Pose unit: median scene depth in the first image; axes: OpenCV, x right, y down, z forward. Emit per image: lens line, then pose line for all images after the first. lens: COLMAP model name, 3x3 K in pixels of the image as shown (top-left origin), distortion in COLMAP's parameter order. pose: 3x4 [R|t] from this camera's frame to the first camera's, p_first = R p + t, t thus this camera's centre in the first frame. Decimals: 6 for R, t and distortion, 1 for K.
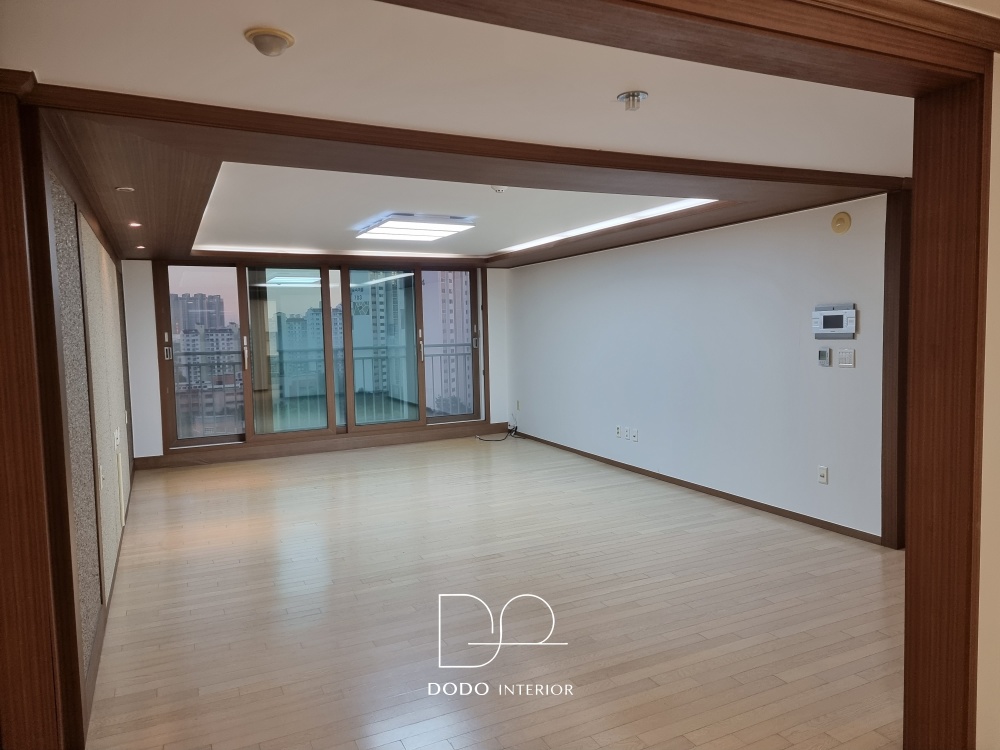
lens RADIAL K [[693.1, 0, 499.1], [0, 693.1, 375.1], [0, 0, 1]] dist [0.061758, -0.028001]
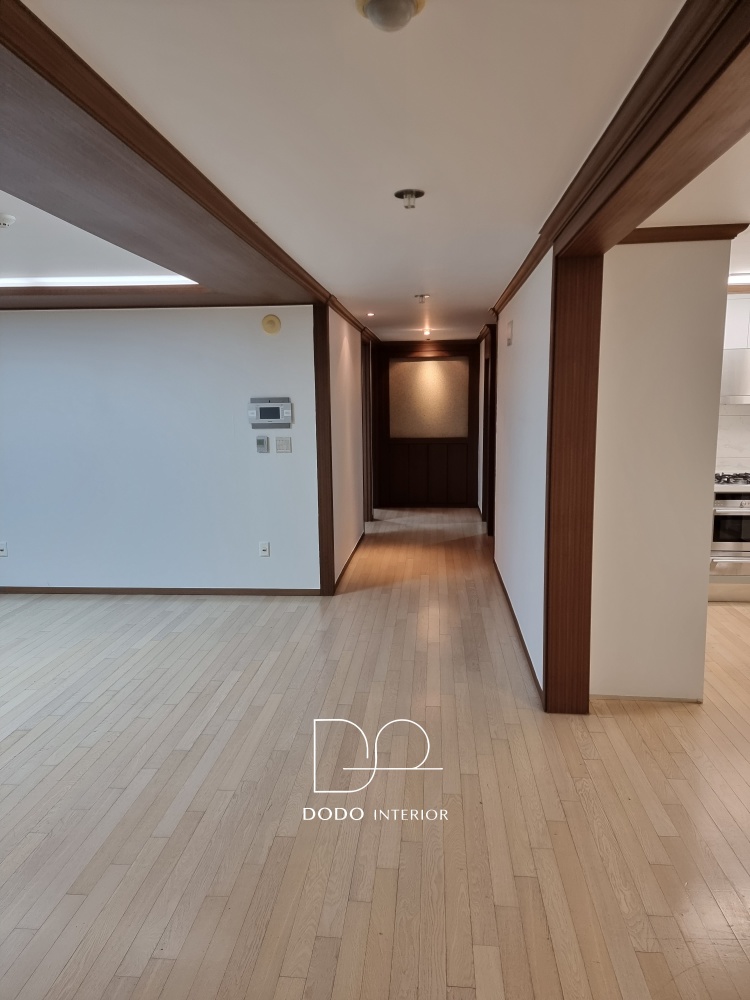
lens RADIAL K [[693.1, 0, 379.7], [0, 693.1, 495.8], [0, 0, 1]] dist [0.061758, -0.028001]
pose [[0.508432, -0.104513, 0.854736, -0.399306], [0.060084, 0.994494, 0.085862, -0.028589], [-0.859004, 0.007701, 0.511912, 0.275146]]
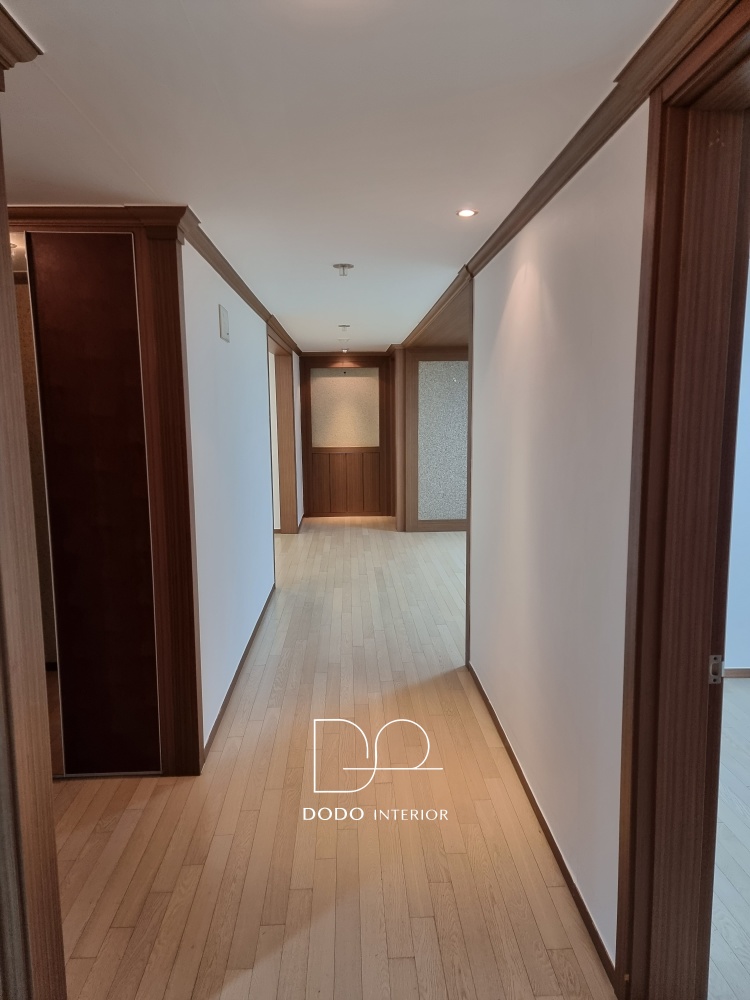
lens RADIAL K [[693.1, 0, 374.0], [0, 693.1, 501.0], [0, 0, 1]] dist [0.061758, -0.028001]
pose [[-0.404374, 0.147743, -0.902582, 1.276295], [-0.050466, 0.981758, 0.183314, -0.122961], [0.913200, 0.119677, -0.389542, 1.113334]]
